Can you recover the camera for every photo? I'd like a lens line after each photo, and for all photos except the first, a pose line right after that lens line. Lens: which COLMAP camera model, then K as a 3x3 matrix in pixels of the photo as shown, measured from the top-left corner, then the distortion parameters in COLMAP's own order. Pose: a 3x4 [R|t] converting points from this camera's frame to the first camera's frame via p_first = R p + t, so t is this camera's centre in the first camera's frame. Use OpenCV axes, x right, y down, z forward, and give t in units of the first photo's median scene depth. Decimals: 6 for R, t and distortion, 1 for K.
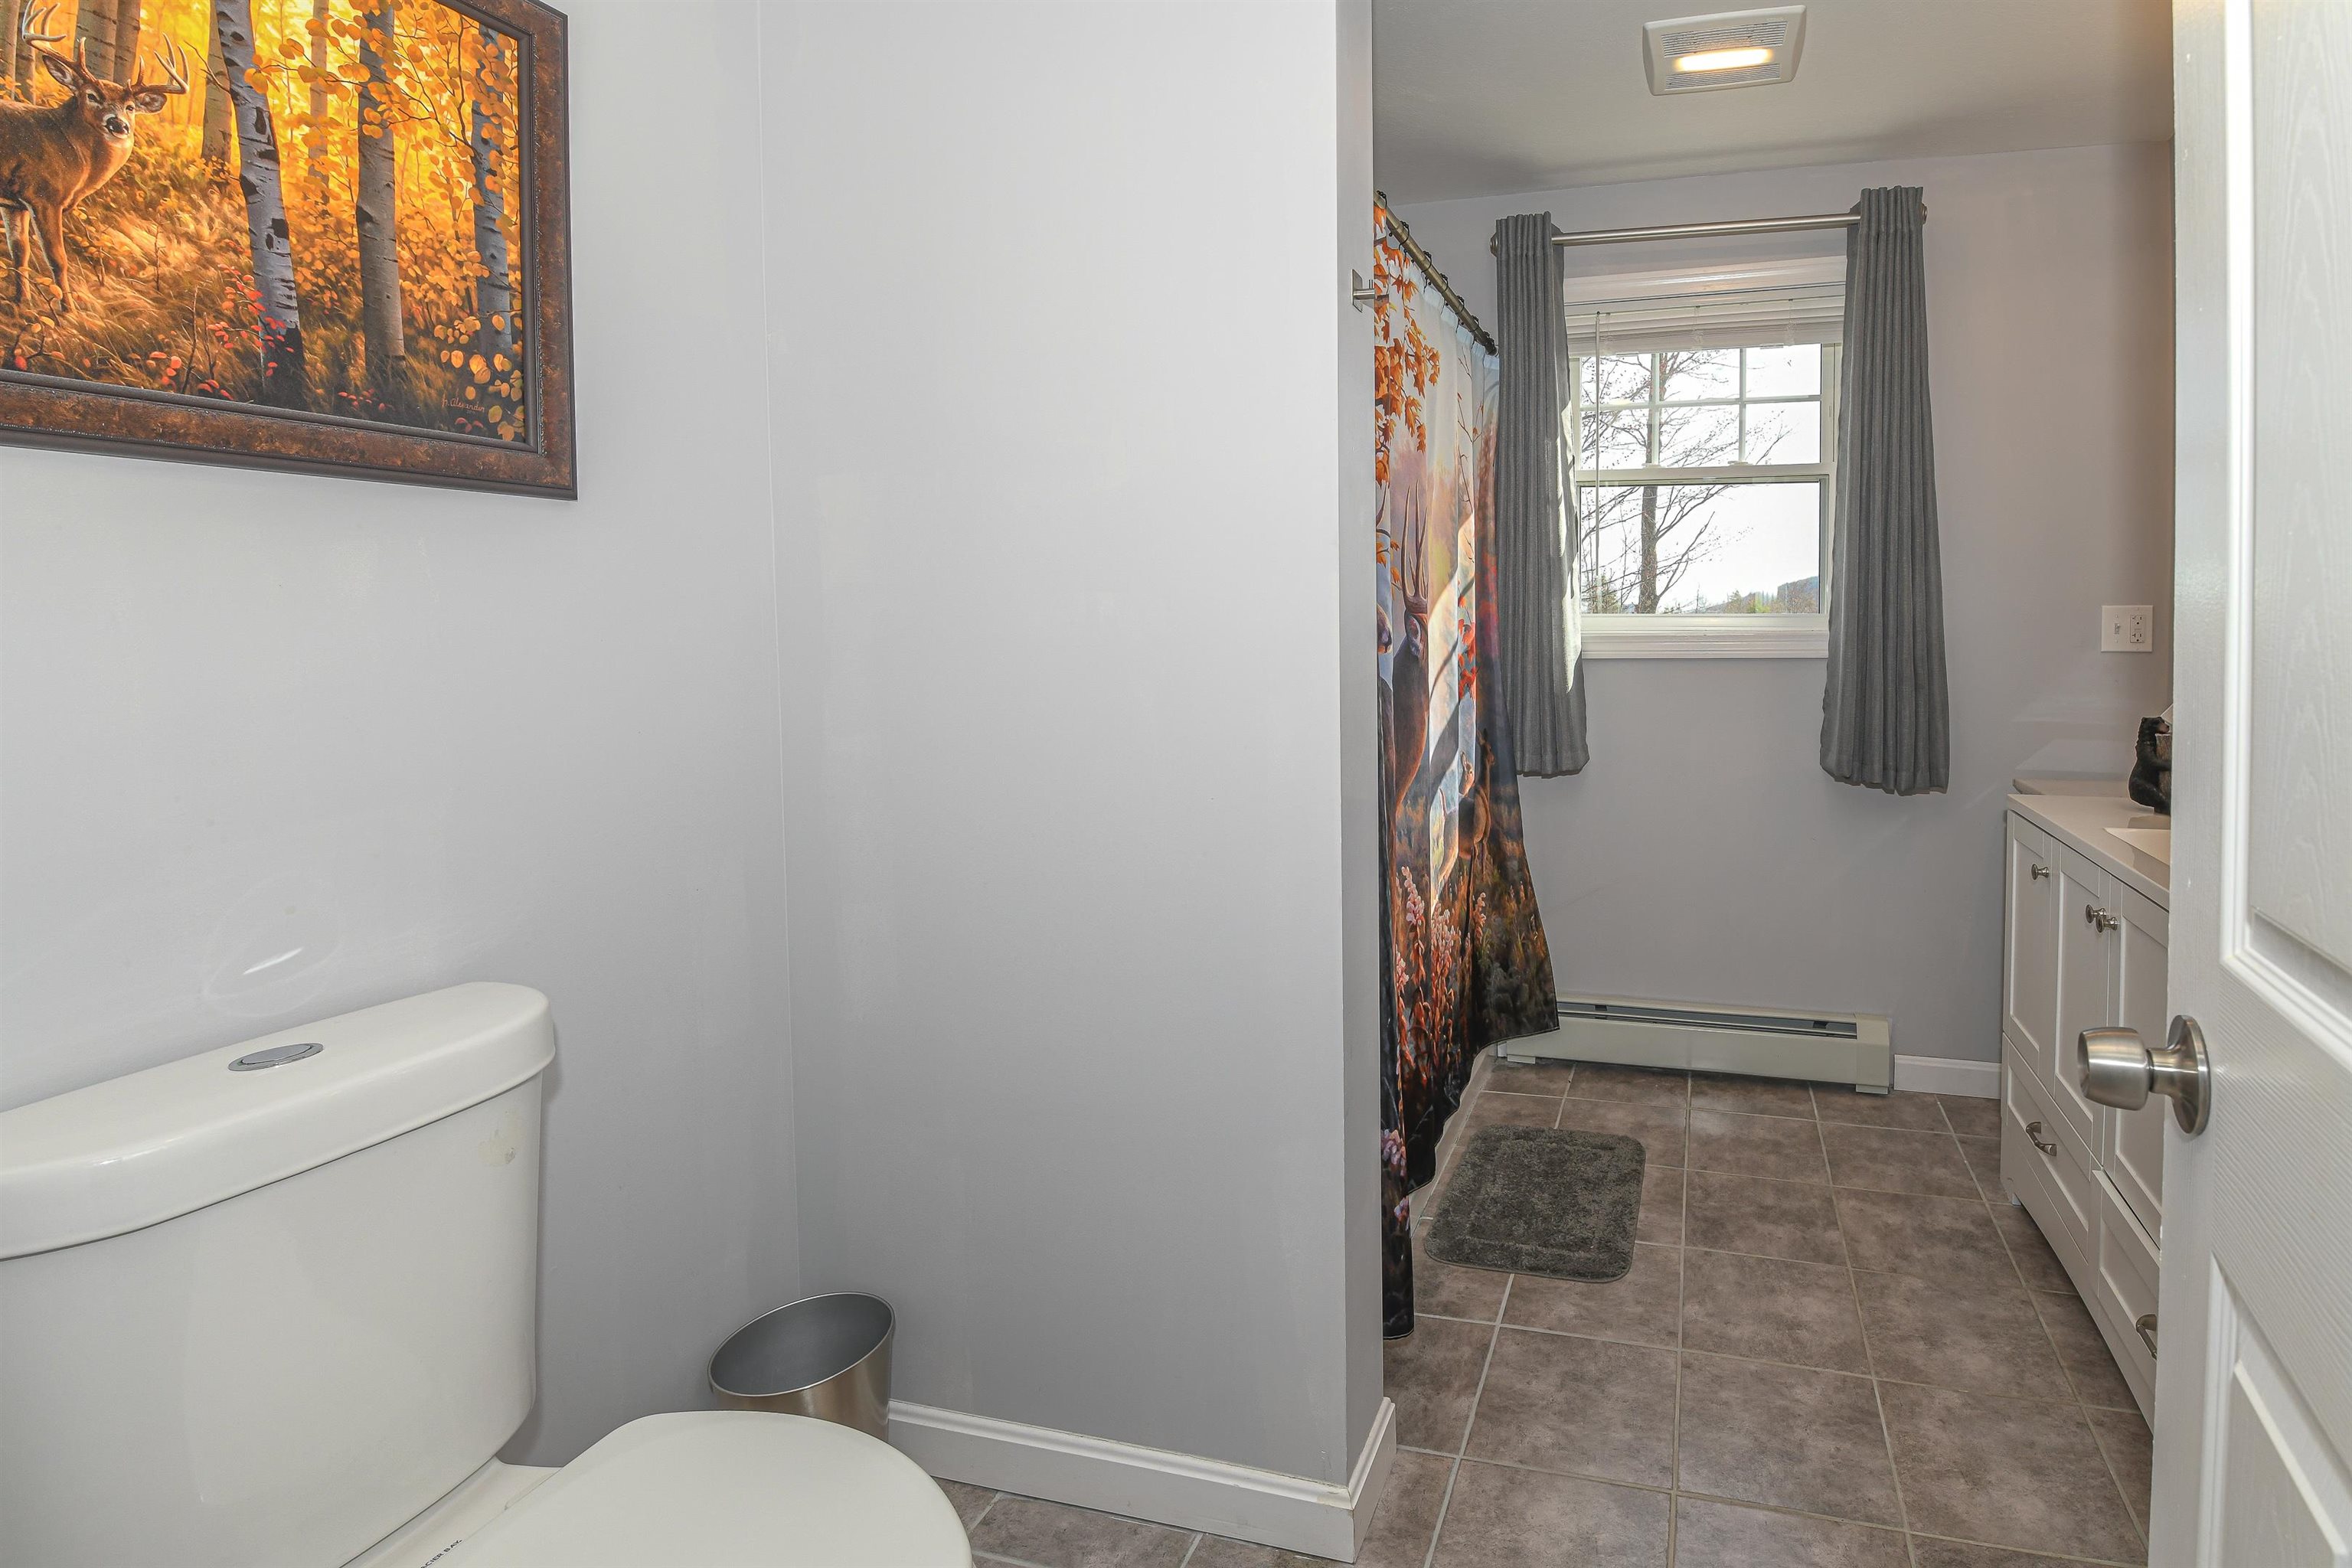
lens RADIAL K [[1017.2, 0, 1178.0], [0, 1017.2, 640.8], [0, 0, 1]] dist [-0.062041, -0.000085]
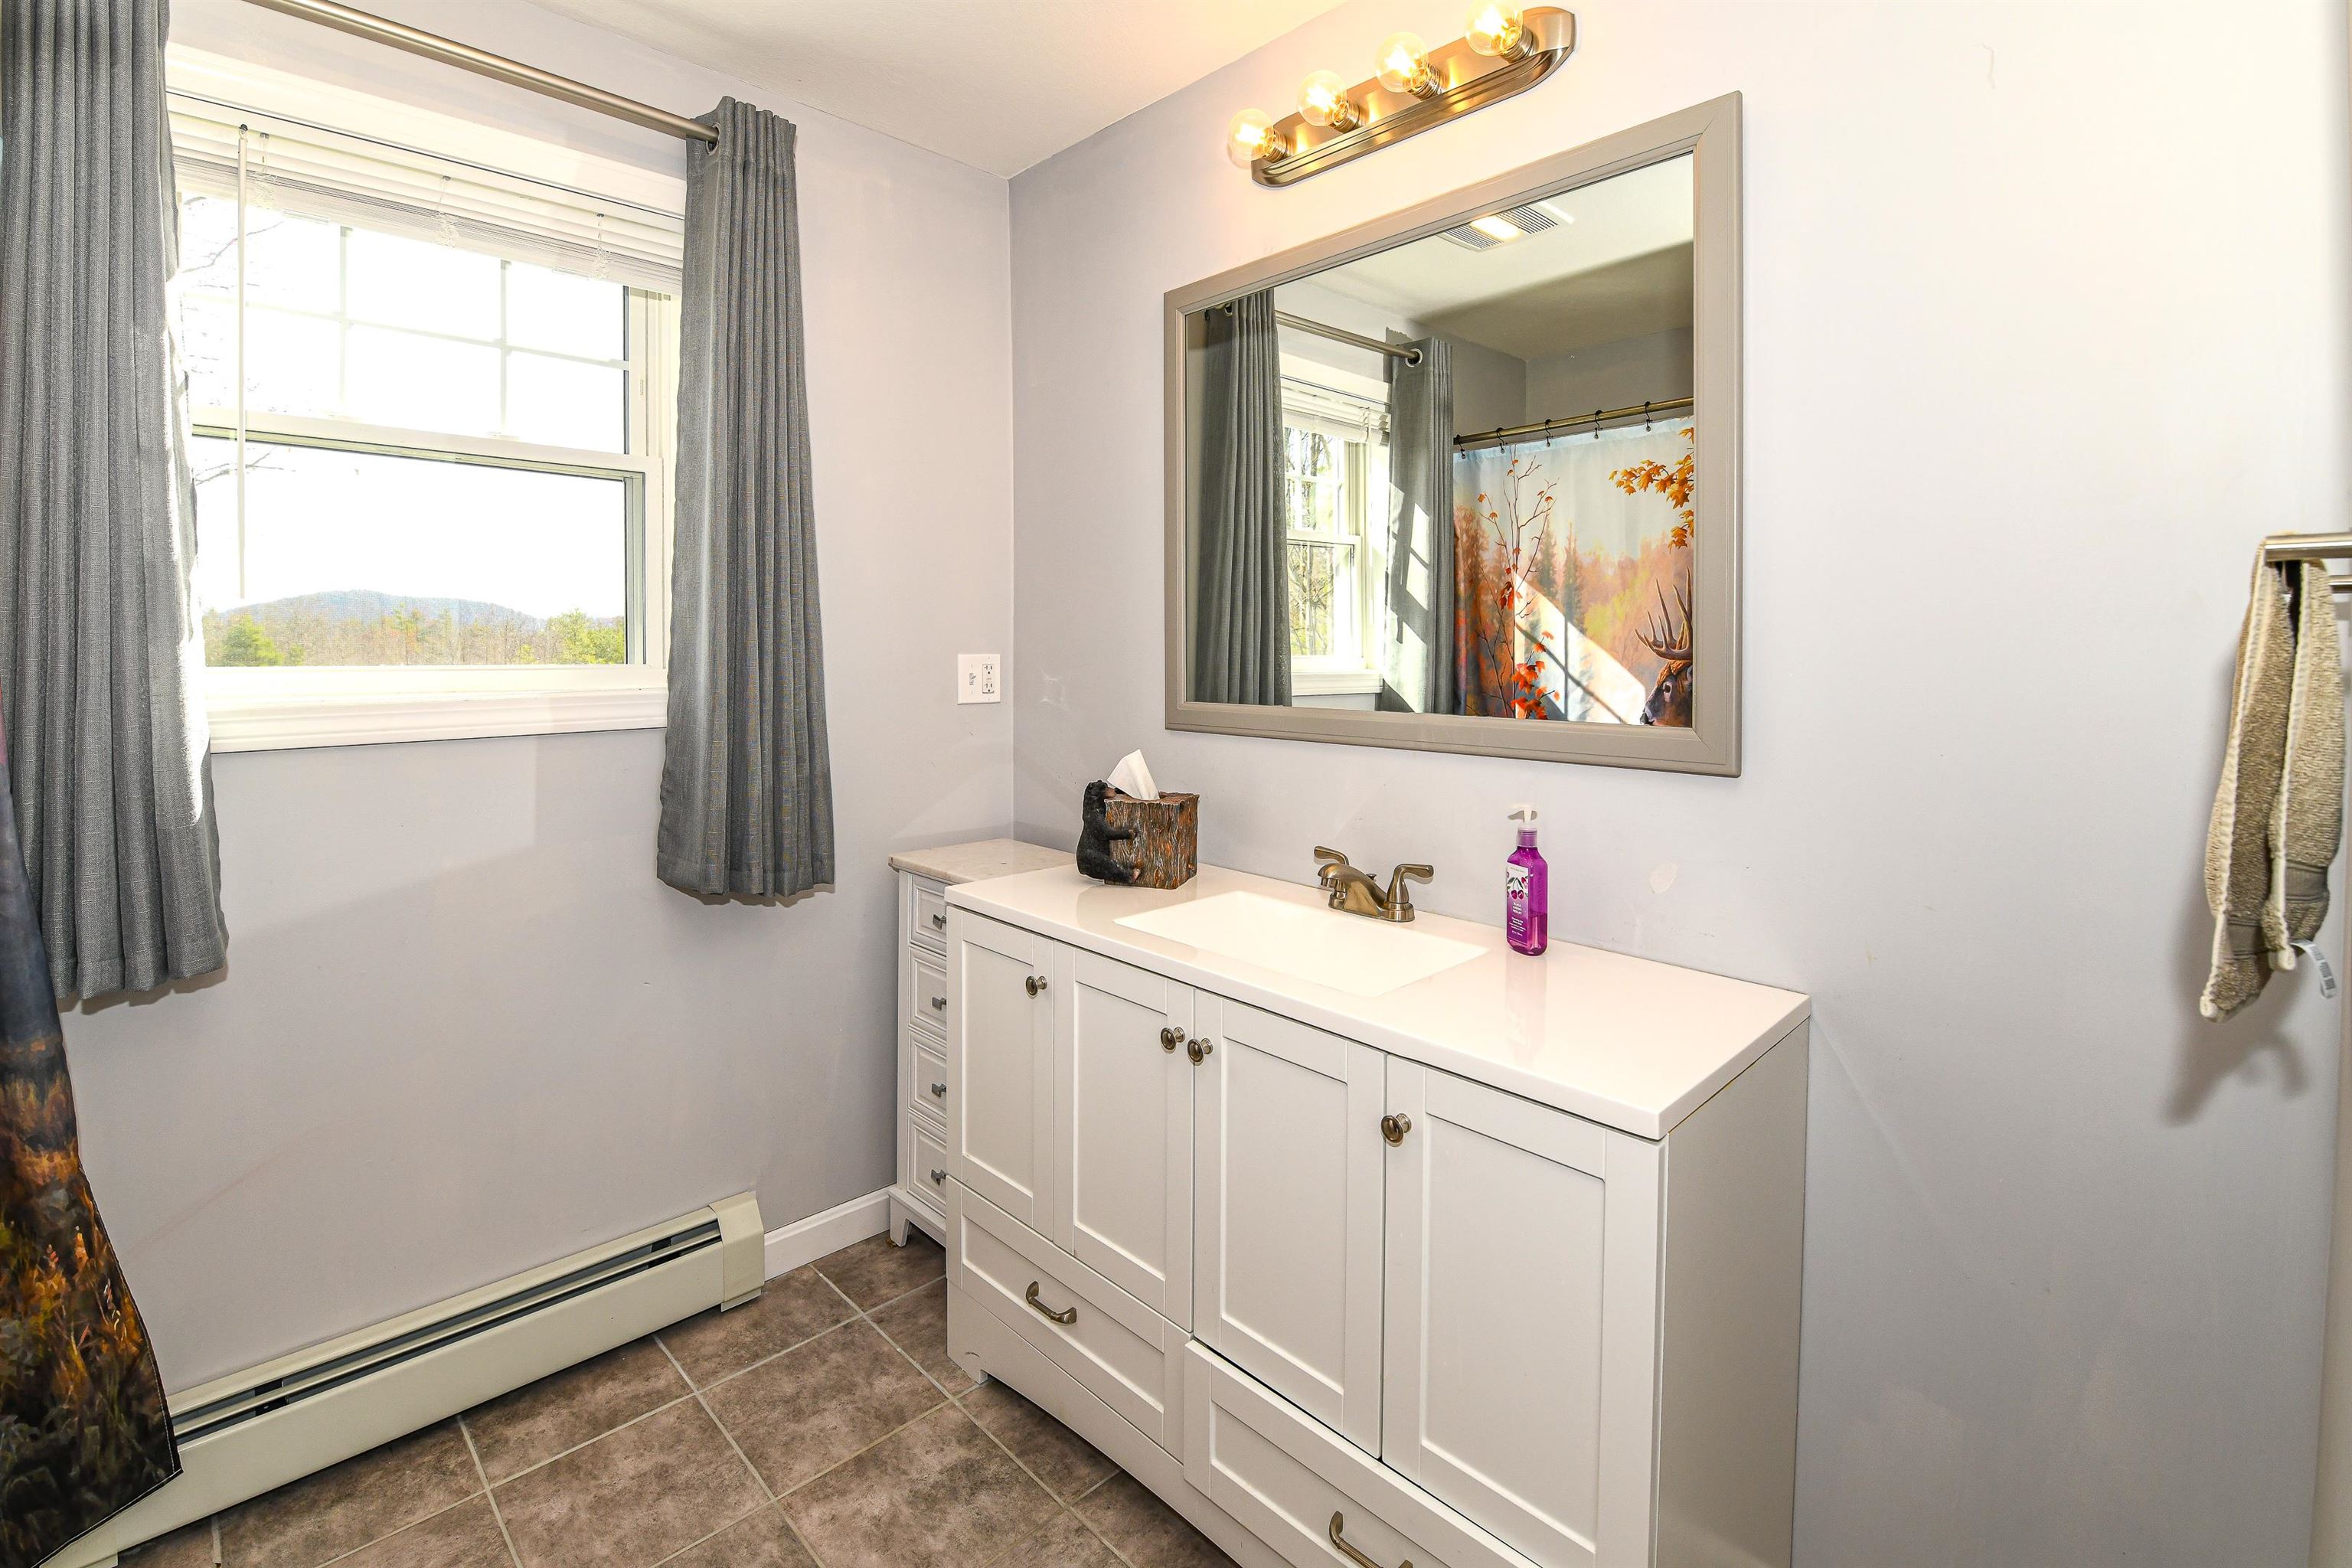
lens RADIAL K [[1075.4, 0, 1173.4], [0, 1075.4, 626.8], [0, 0, 1]] dist [-0.016319, -0.000926]
pose [[0.327952, 0.007818, 0.944662, 0.042777], [0.025268, 0.999535, -0.017045, -0.032278], [-0.944356, 0.029460, 0.327602, 0.393160]]
